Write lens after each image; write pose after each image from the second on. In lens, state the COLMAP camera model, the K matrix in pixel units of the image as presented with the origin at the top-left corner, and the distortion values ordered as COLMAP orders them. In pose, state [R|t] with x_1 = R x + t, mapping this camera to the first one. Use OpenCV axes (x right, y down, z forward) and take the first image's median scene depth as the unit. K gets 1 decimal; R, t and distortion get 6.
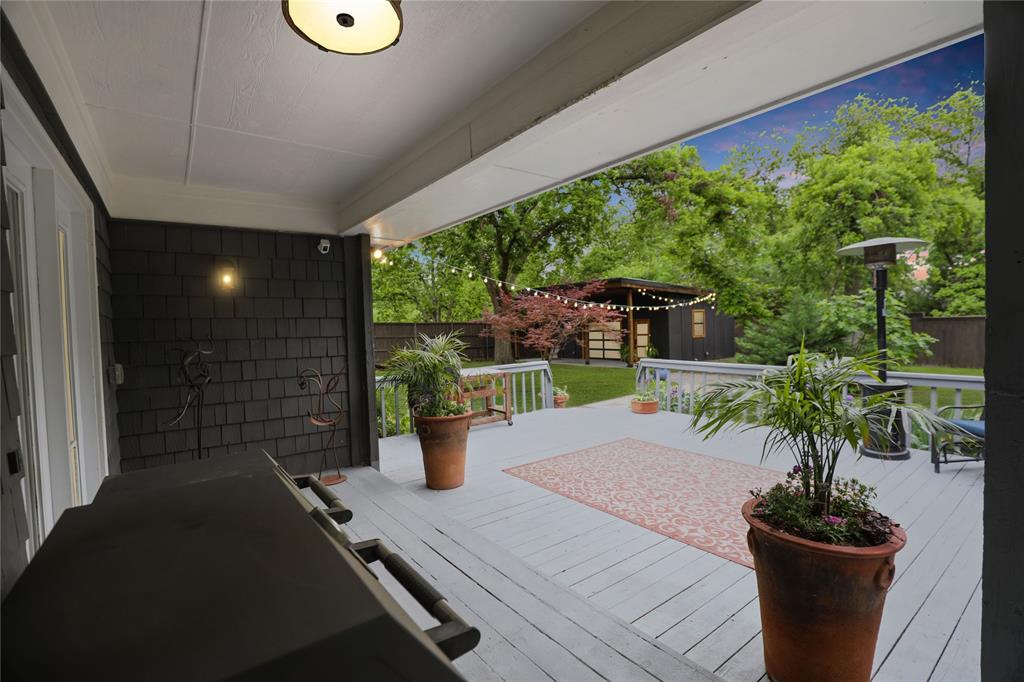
lens RADIAL K [[469.2, 0, 514.1], [0, 469.2, 343.2], [0, 0, 1]] dist [-0.018018, -0.000148]
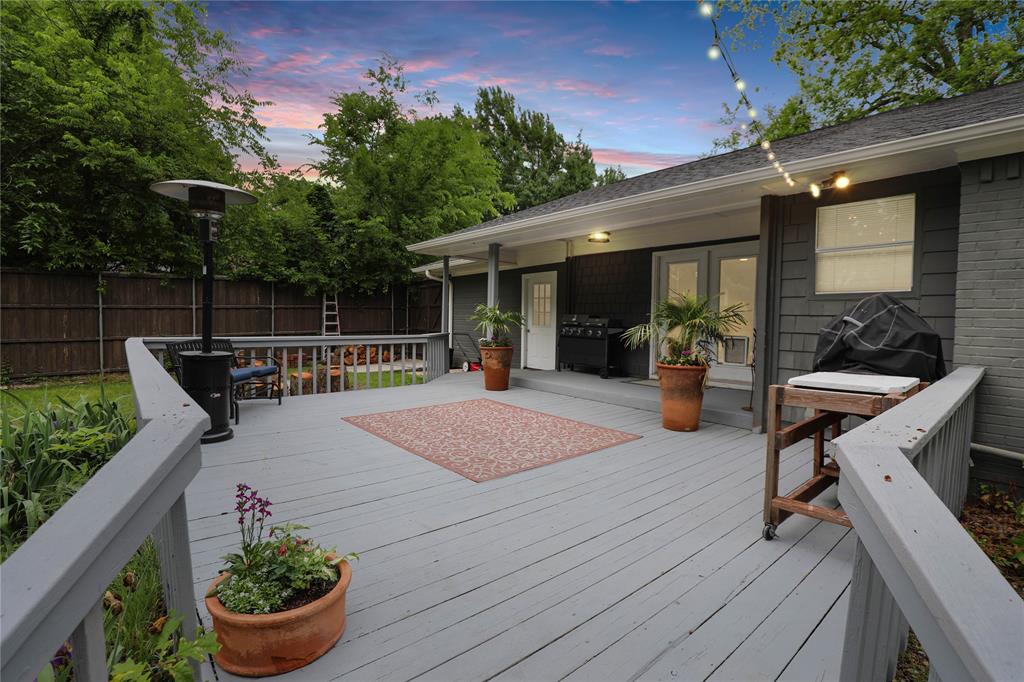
lens RADIAL K [[469.2, 0, 512.0], [0, 469.2, 341.5], [0, 0, 1]] dist [-0.018018, -0.000148]
pose [[-0.997963, 0.010889, -0.062857, 0.281781], [0.005568, 0.996433, 0.084208, -0.003292], [0.063549, 0.083686, -0.994464, 1.811923]]
